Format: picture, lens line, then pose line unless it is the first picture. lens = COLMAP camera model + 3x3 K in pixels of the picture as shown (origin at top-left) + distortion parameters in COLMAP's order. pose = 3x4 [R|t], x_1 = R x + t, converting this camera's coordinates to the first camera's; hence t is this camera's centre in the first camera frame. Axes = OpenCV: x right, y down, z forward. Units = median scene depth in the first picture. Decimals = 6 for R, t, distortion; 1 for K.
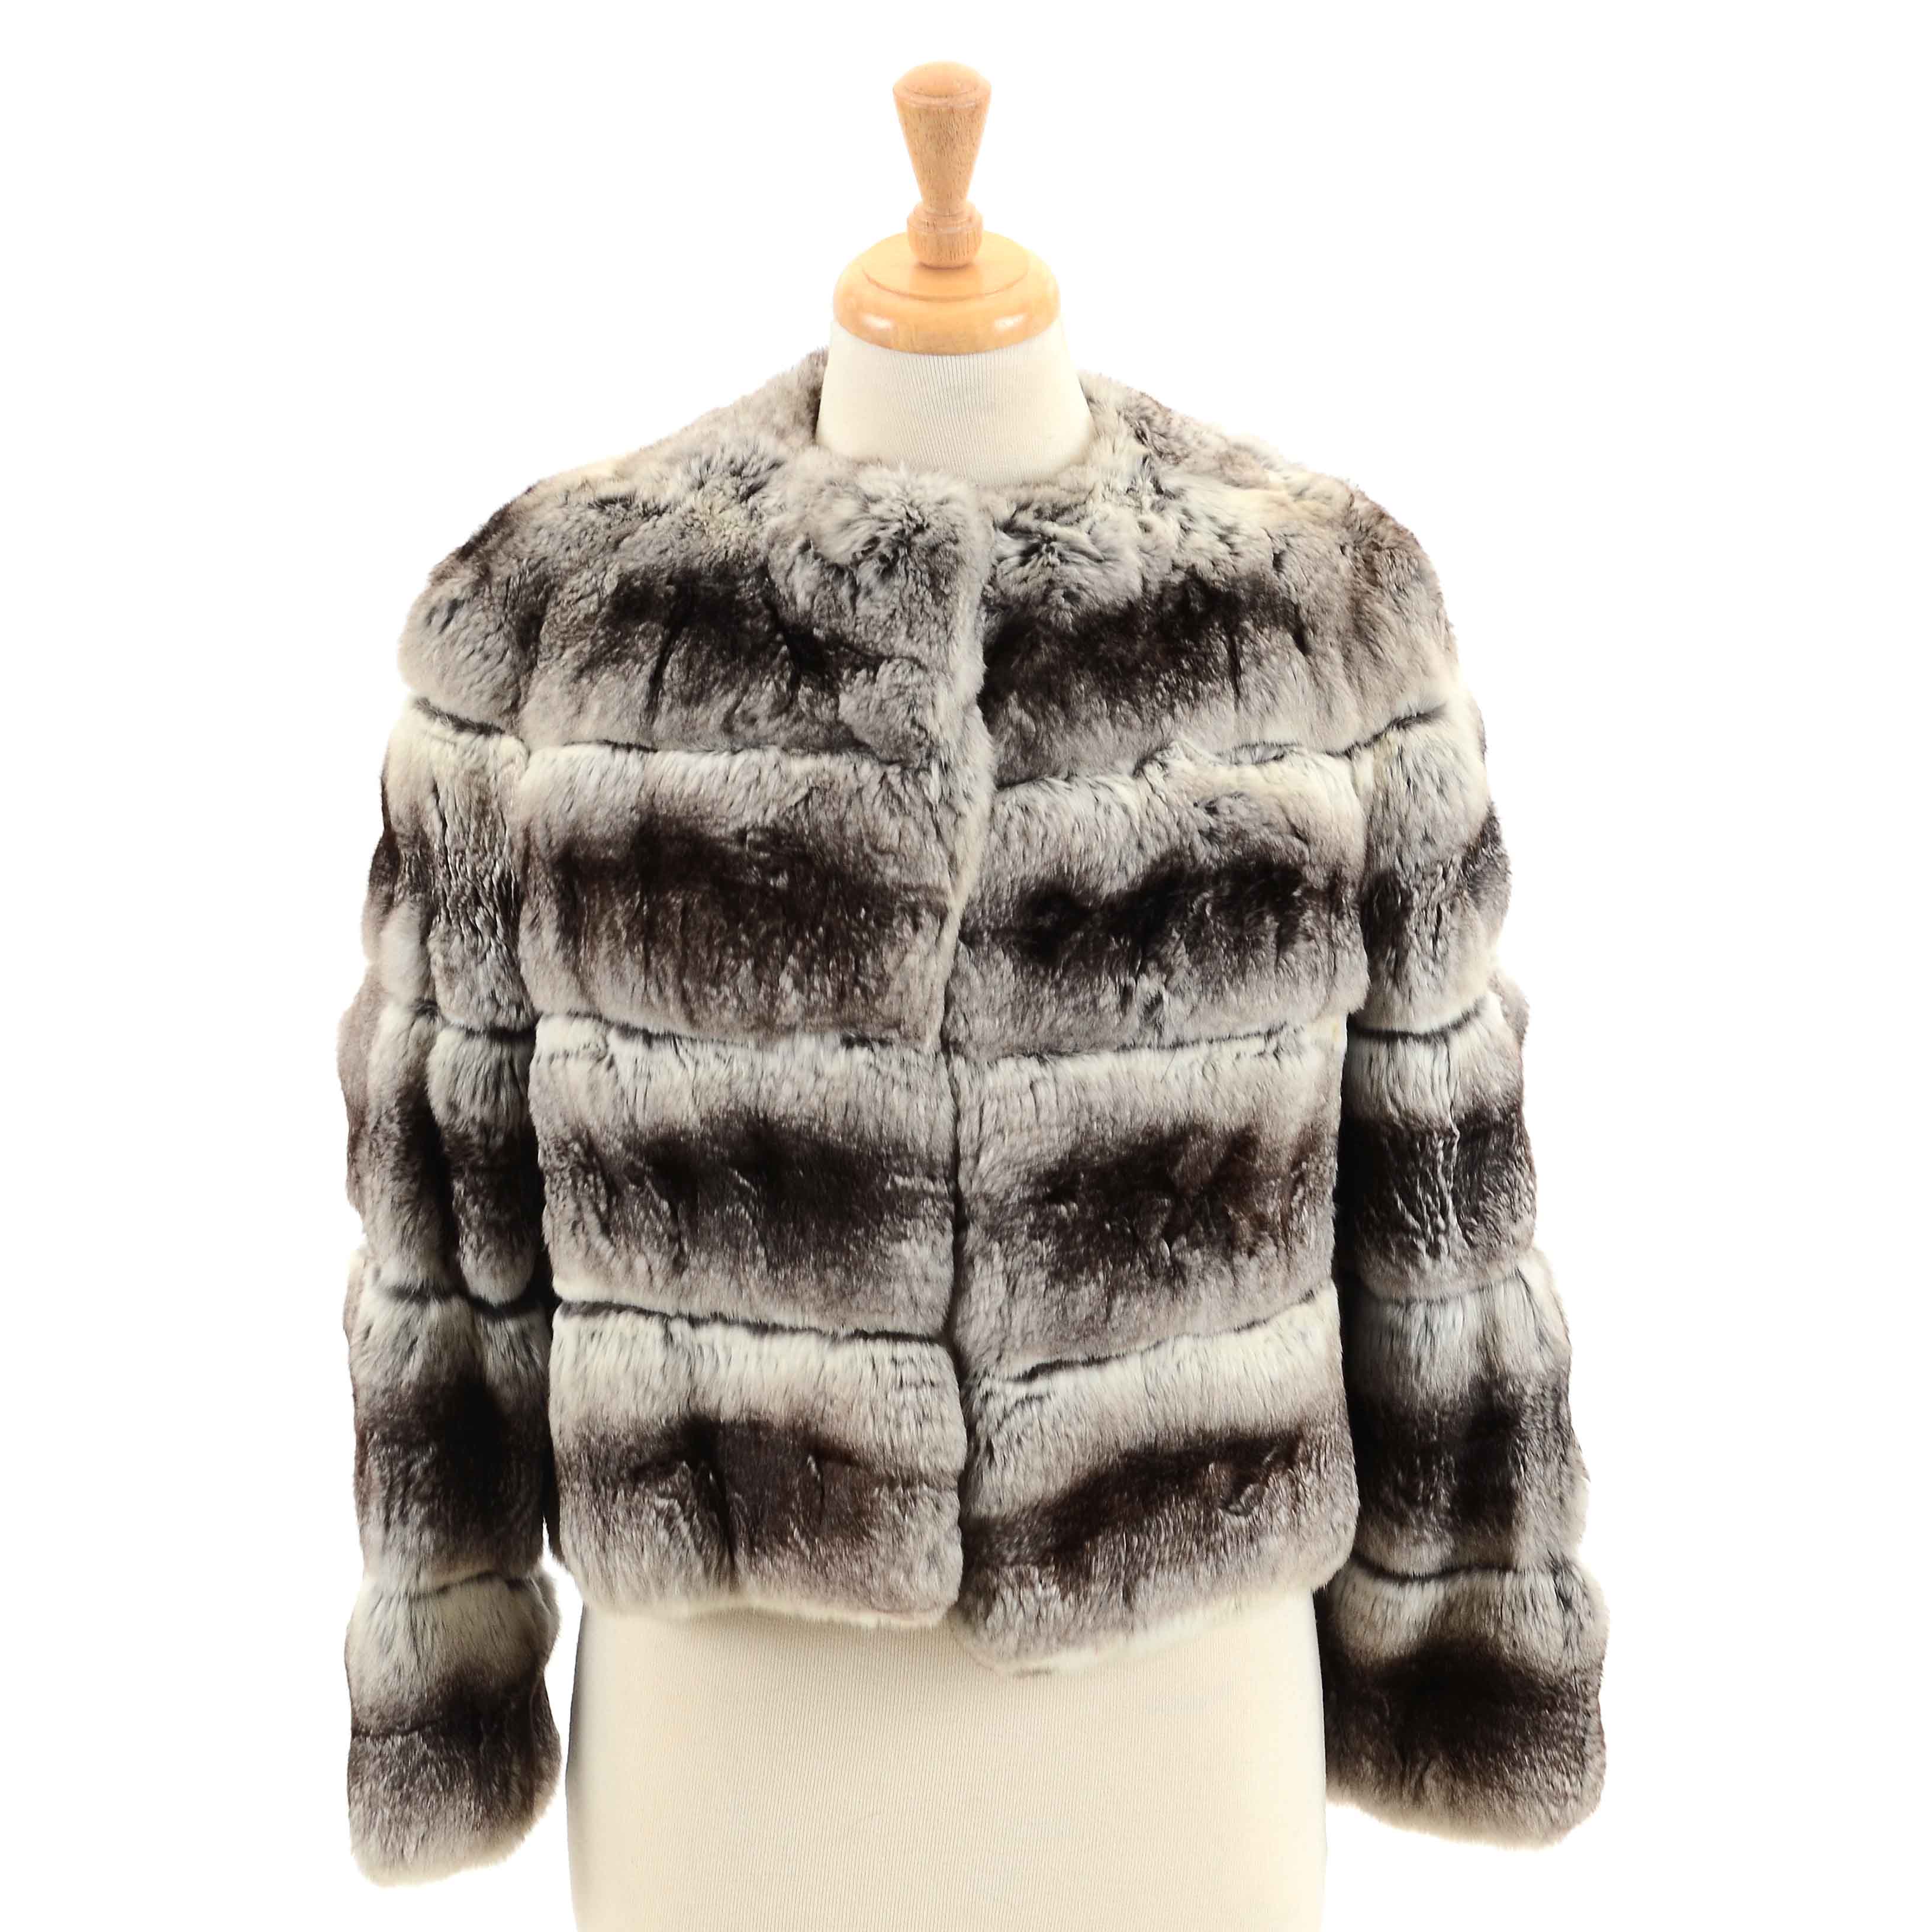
lens RADIAL K [[5486.6, 0, 1026.6], [0, 5486.6, 1039.6], [0, 0, 1]] dist [0.270001, 0.000000]
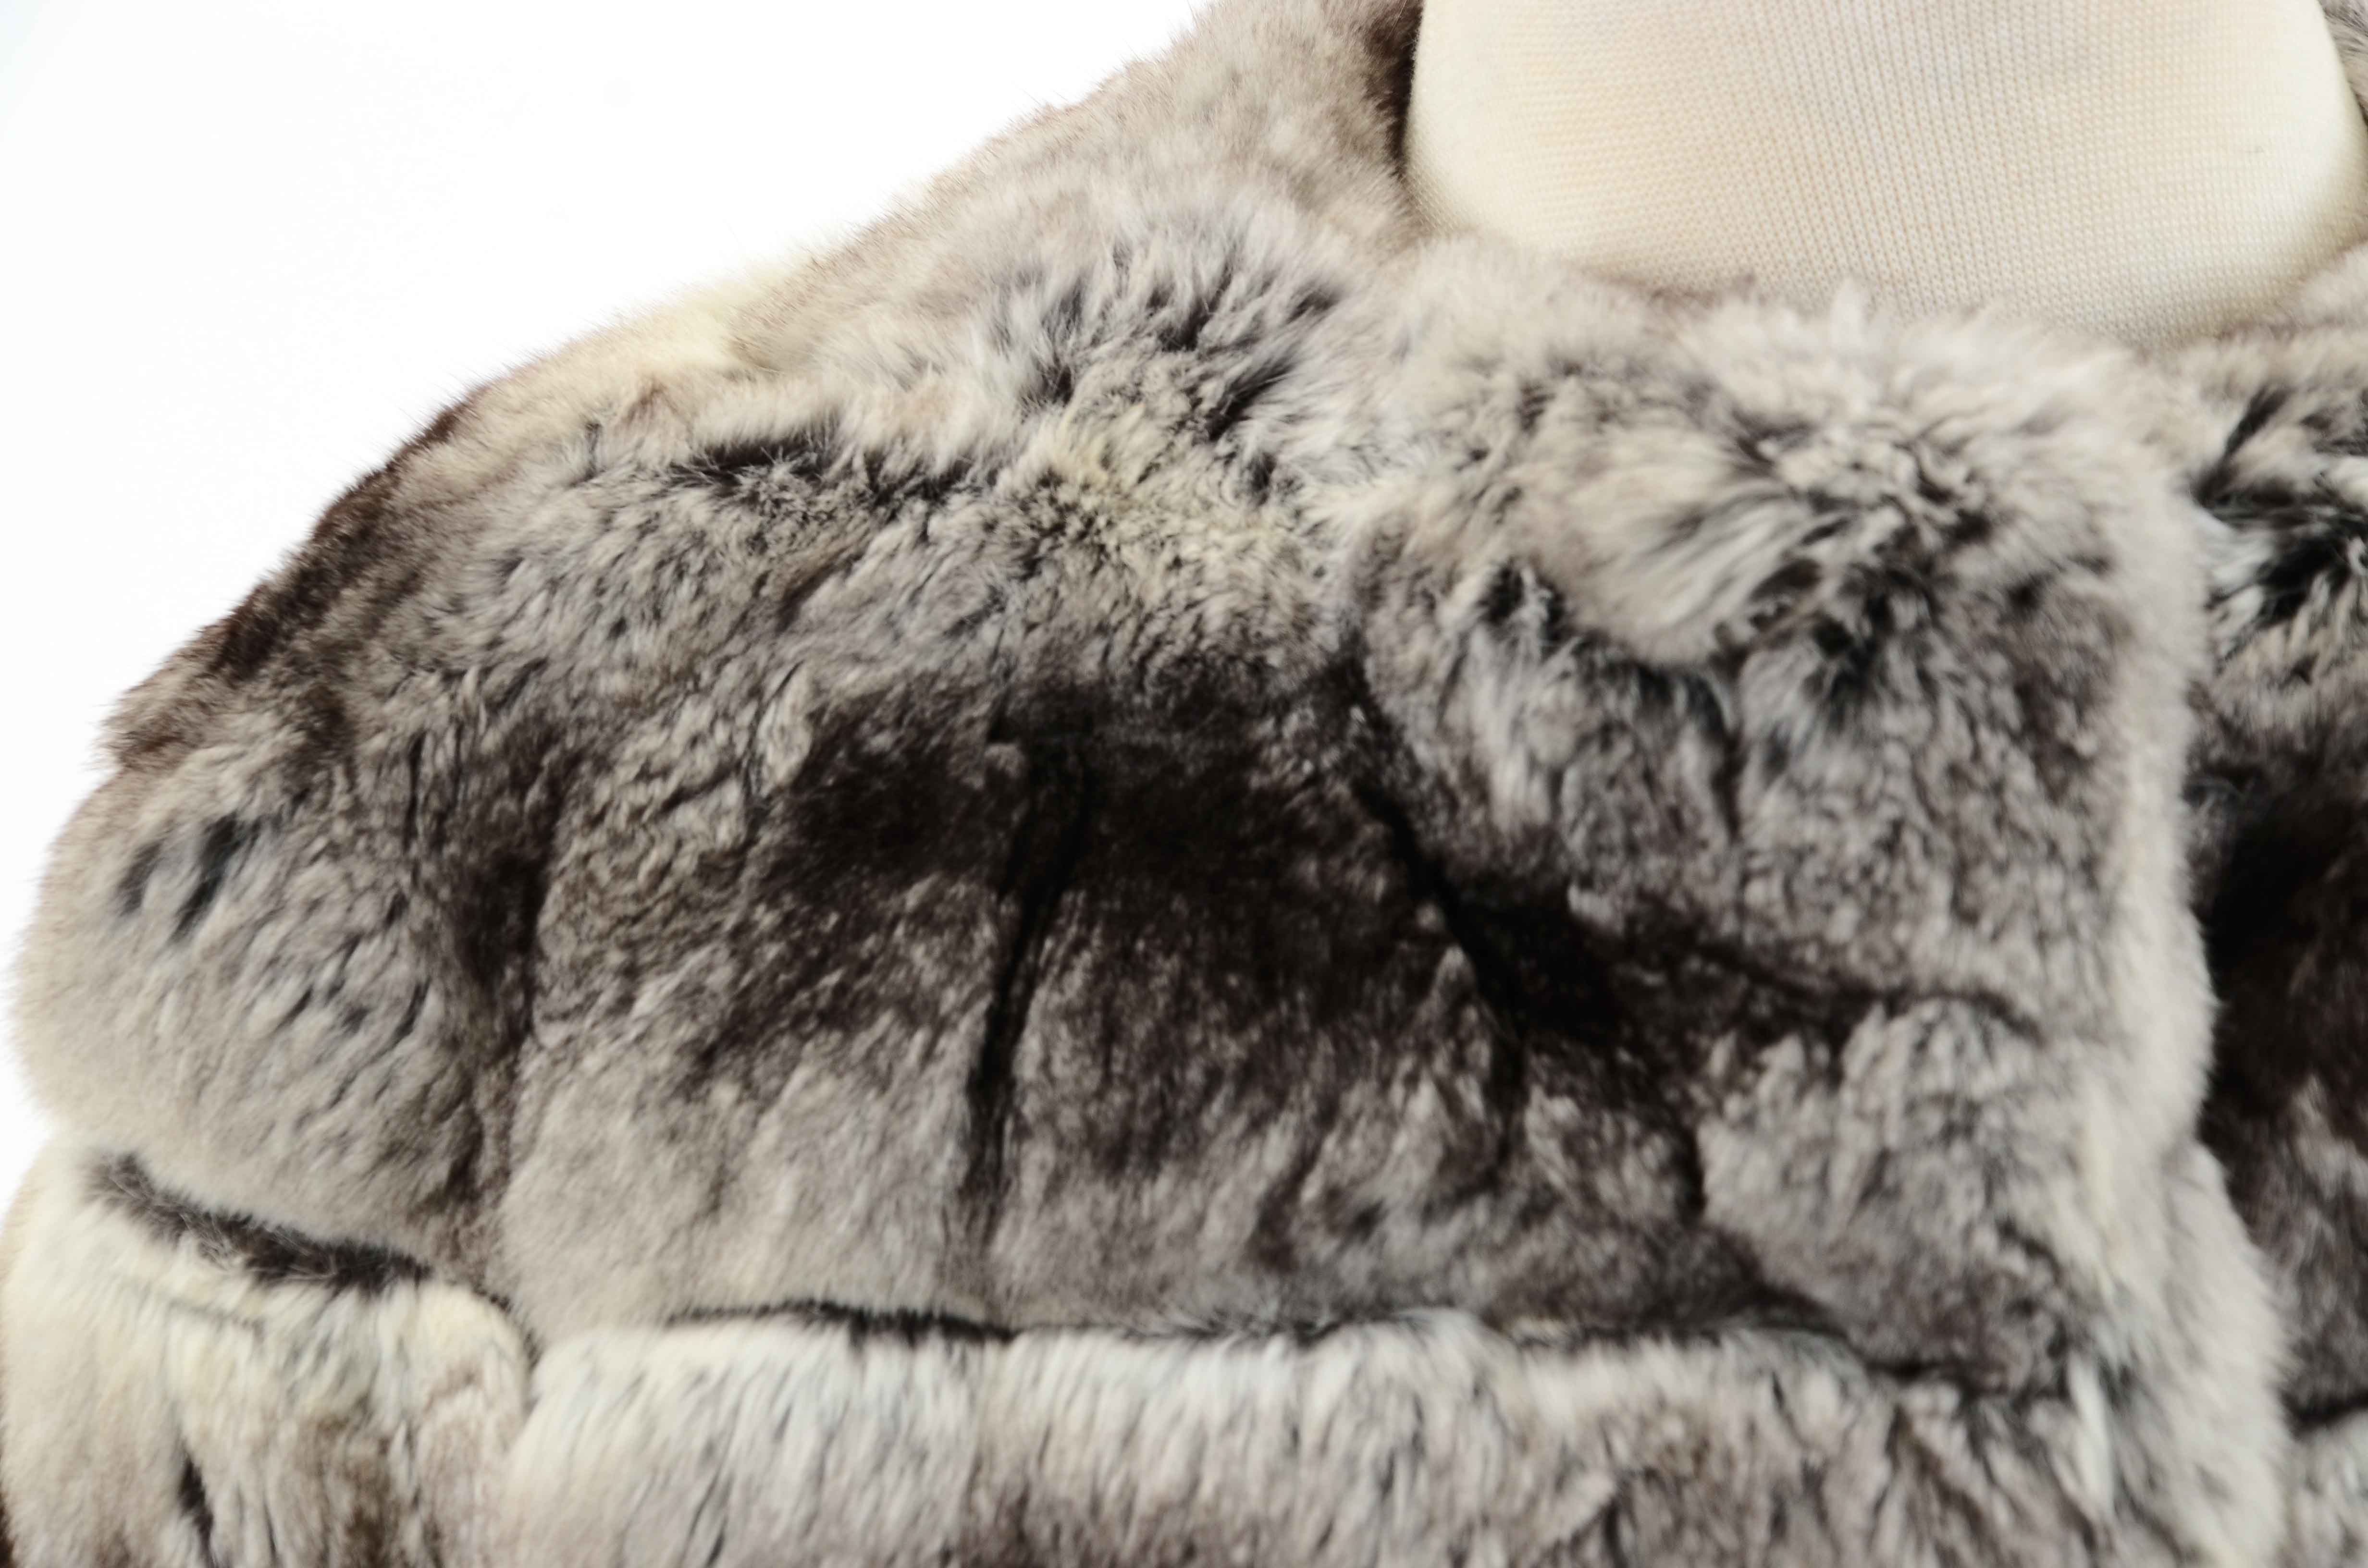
lens RADIAL K [[10081.5, 0, 1178.0], [0, 10081.5, 795.0], [0, 0, 1]] dist [1.337375, 0.000000]
pose [[0.996166, -0.056006, 0.067212, -0.092726], [0.057428, 0.998161, -0.019405, -0.070090], [-0.066001, 0.023191, 0.997550, 0.477991]]
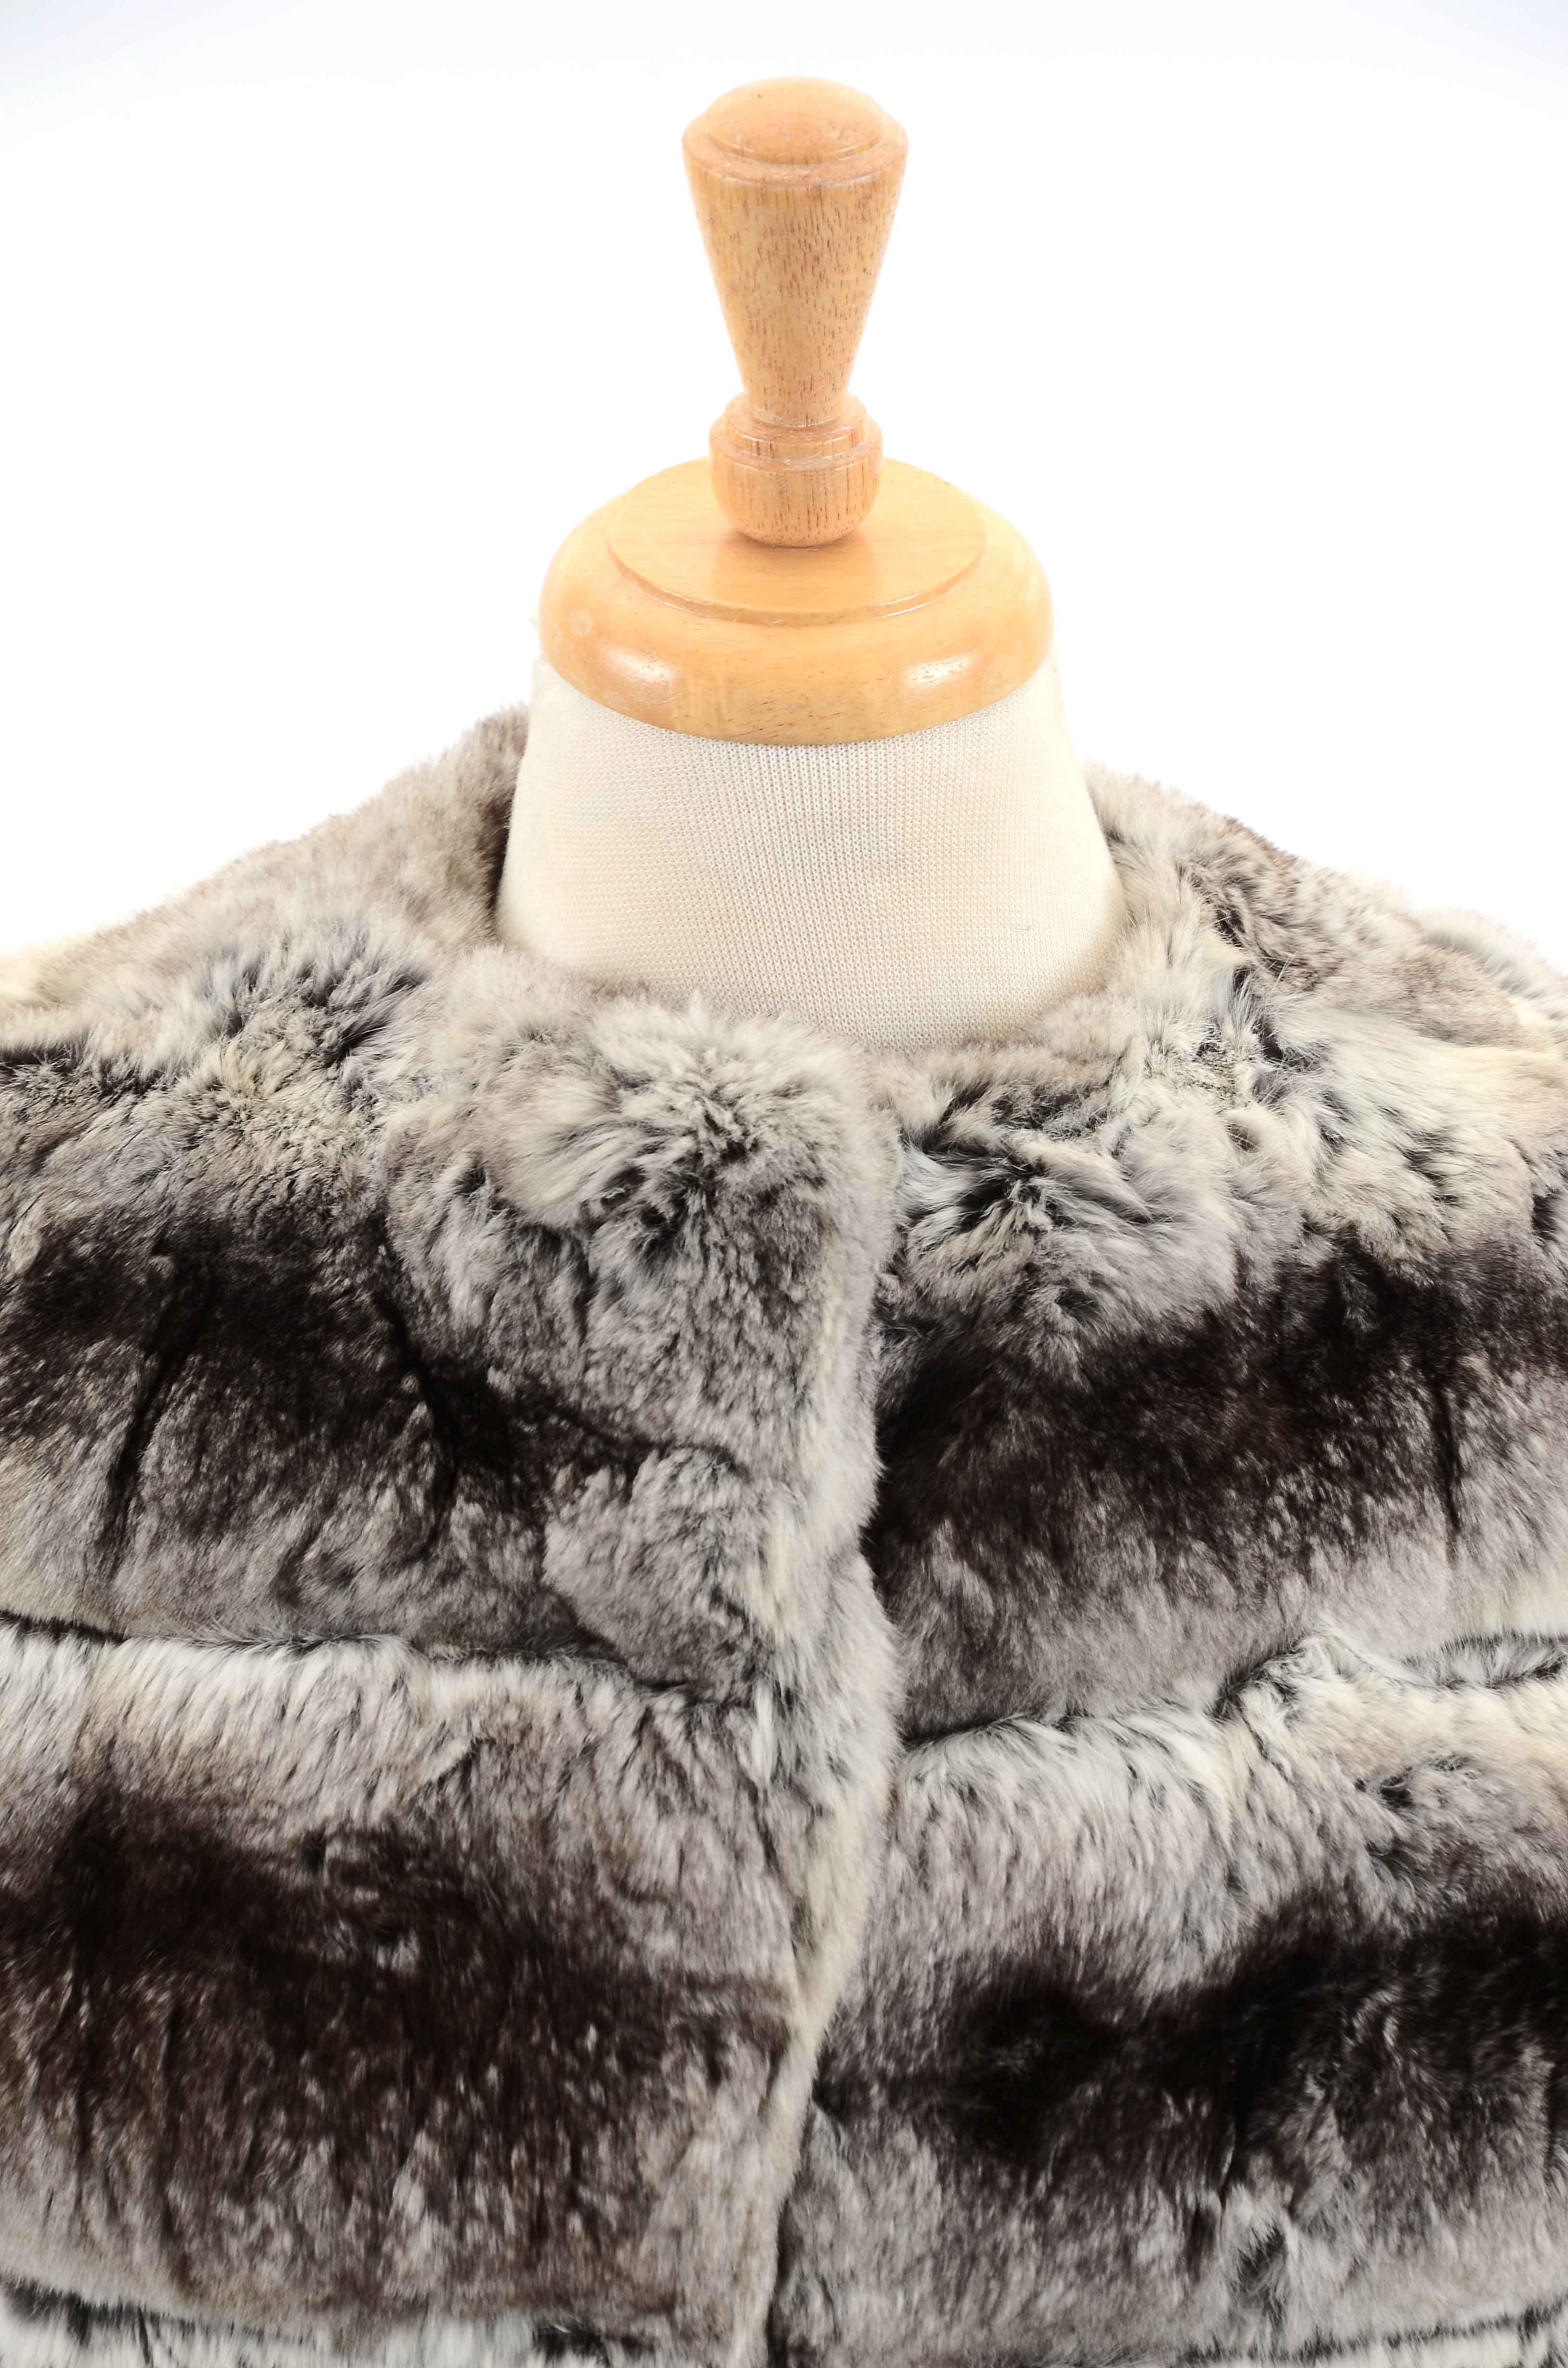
lens RADIAL K [[10081.5, 0, 805.3], [0, 10081.5, 1224.5], [0, 0, 1]] dist [1.337375, 0.000000]
pose [[0.999918, 0.012829, -0.000322, -0.013297], [-0.012830, 0.998809, -0.047071, -0.048339], [-0.000282, 0.047071, 0.998892, 0.194494]]
